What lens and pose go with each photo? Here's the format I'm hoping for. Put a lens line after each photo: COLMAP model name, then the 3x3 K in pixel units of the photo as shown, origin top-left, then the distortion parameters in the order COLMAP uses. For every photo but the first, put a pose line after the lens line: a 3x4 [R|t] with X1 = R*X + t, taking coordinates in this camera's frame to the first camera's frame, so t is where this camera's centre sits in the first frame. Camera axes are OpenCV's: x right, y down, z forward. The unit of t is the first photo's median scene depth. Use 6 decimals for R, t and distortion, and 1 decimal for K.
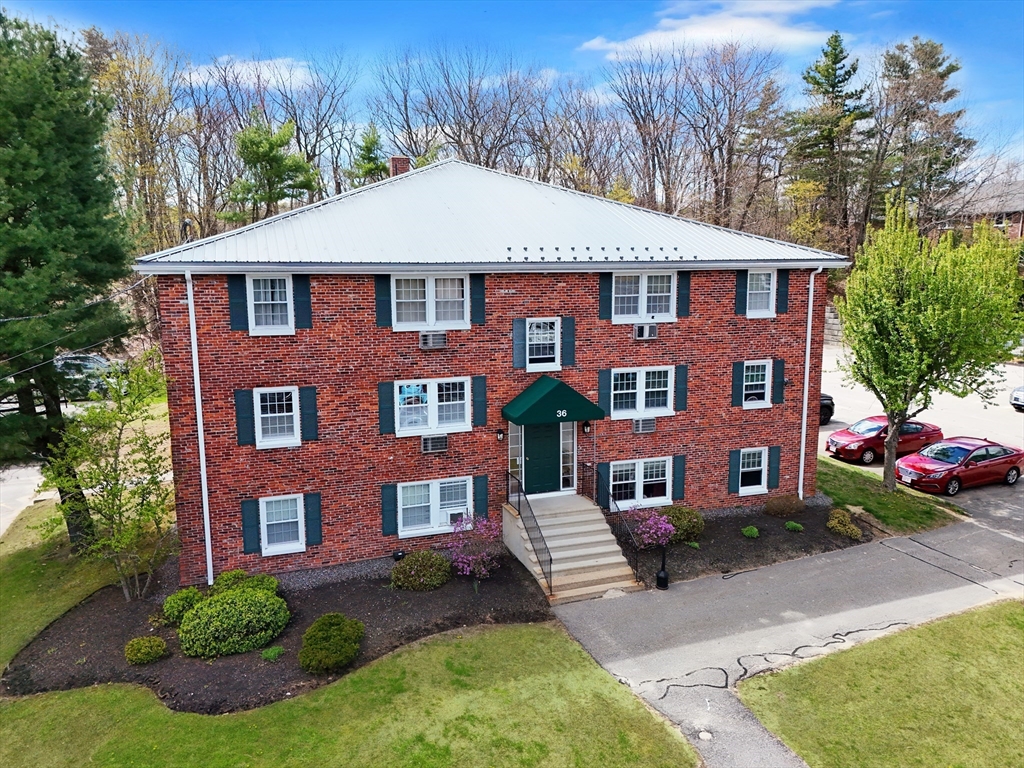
lens RADIAL K [[733.6, 0, 517.3], [0, 733.6, 382.4], [0, 0, 1]] dist [0.054228, -0.019536]
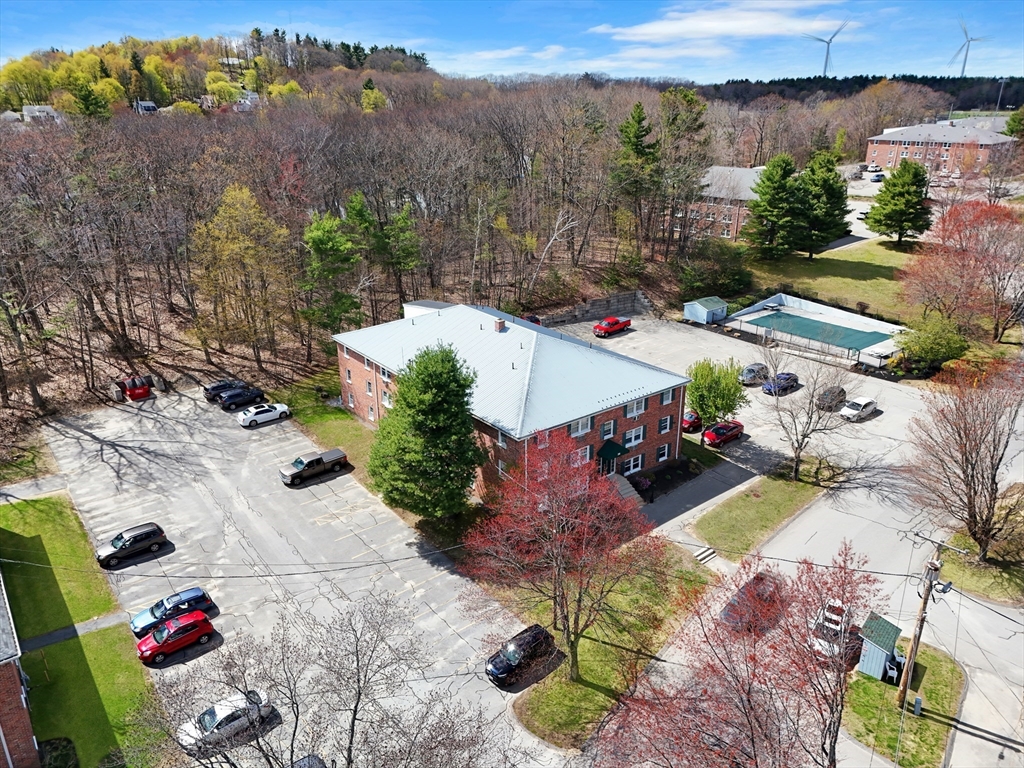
lens RADIAL K [[733.6, 0, 508.9], [0, 733.6, 383.5], [0, 0, 1]] dist [0.054228, -0.019536]
pose [[0.950490, -0.114158, 0.289028, -1.098695], [0.046854, 0.972093, 0.229868, -0.867107], [-0.307203, -0.204946, 0.929313, -1.490759]]
